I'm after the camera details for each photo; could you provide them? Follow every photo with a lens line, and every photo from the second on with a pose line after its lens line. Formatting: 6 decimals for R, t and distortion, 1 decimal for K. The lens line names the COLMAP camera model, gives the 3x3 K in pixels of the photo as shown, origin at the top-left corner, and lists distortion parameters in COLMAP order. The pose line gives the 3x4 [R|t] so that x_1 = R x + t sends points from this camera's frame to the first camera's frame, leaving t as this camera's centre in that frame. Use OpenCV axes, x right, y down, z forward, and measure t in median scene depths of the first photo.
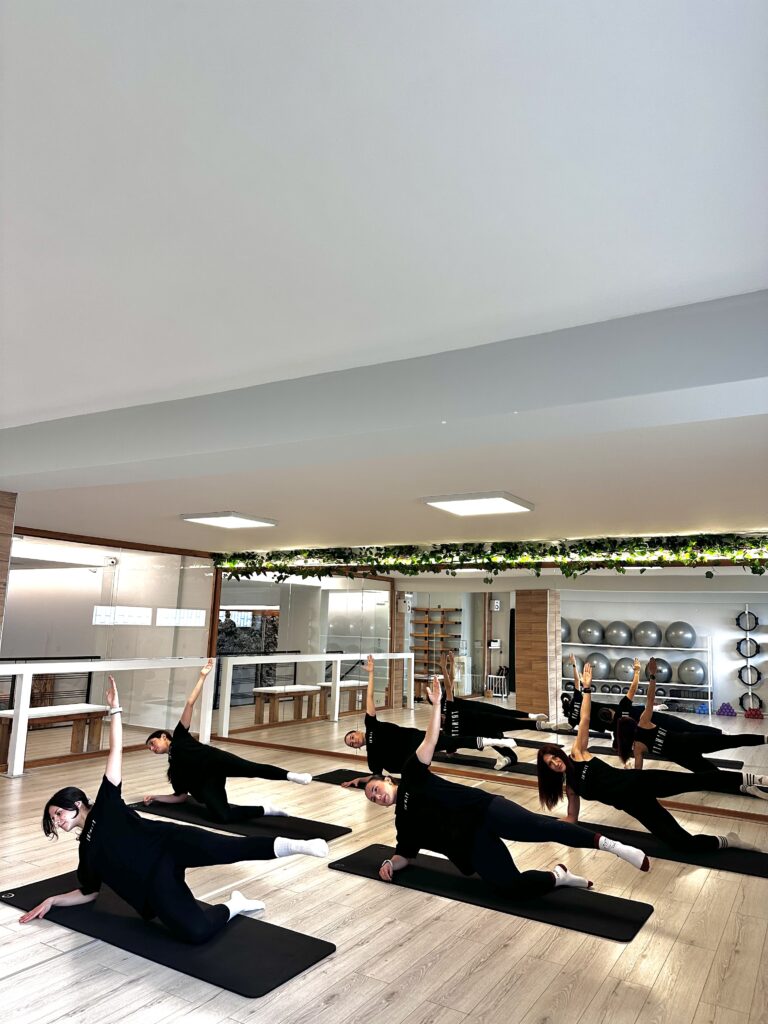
lens RADIAL K [[723.1, 0, 370.3], [0, 723.1, 515.9], [0, 0, 1]] dist [0.067115, -0.061434]
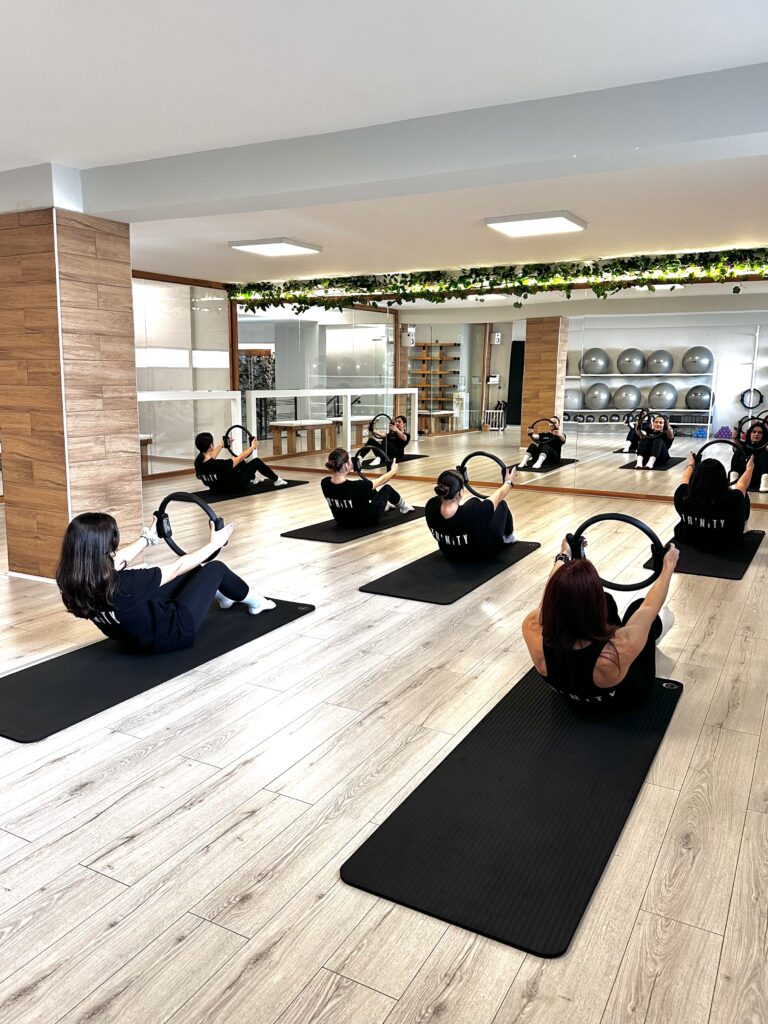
lens RADIAL K [[807.7, 0, 352.5], [0, 807.7, 501.0], [0, 0, 1]] dist [0.039311, -0.034439]
pose [[0.999300, -0.031573, 0.020088, -0.096434], [0.024000, 0.952591, 0.303305, 0.001762], [-0.028712, -0.302610, 0.952682, -0.149770]]
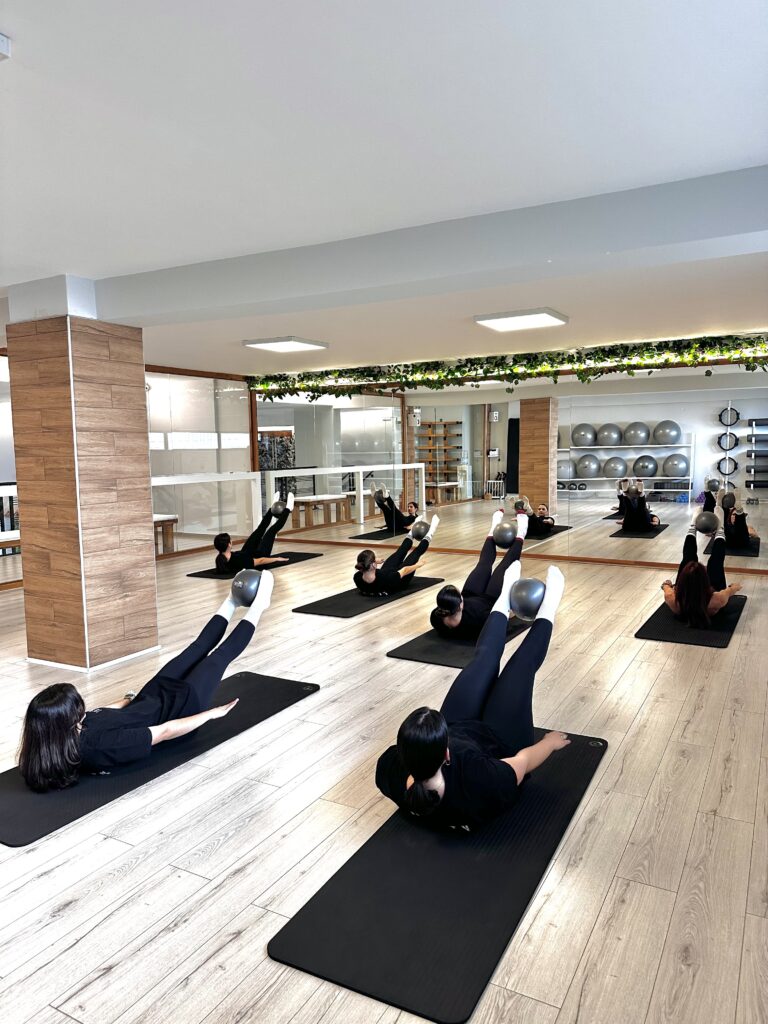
lens RADIAL K [[723.1, 0, 377.5], [0, 723.1, 518.3], [0, 0, 1]] dist [0.067115, -0.061434]
pose [[0.998194, -0.052632, 0.028945, -0.079865], [0.043806, 0.967587, 0.248710, -0.005713], [-0.041097, -0.246993, 0.968145, -0.114891]]
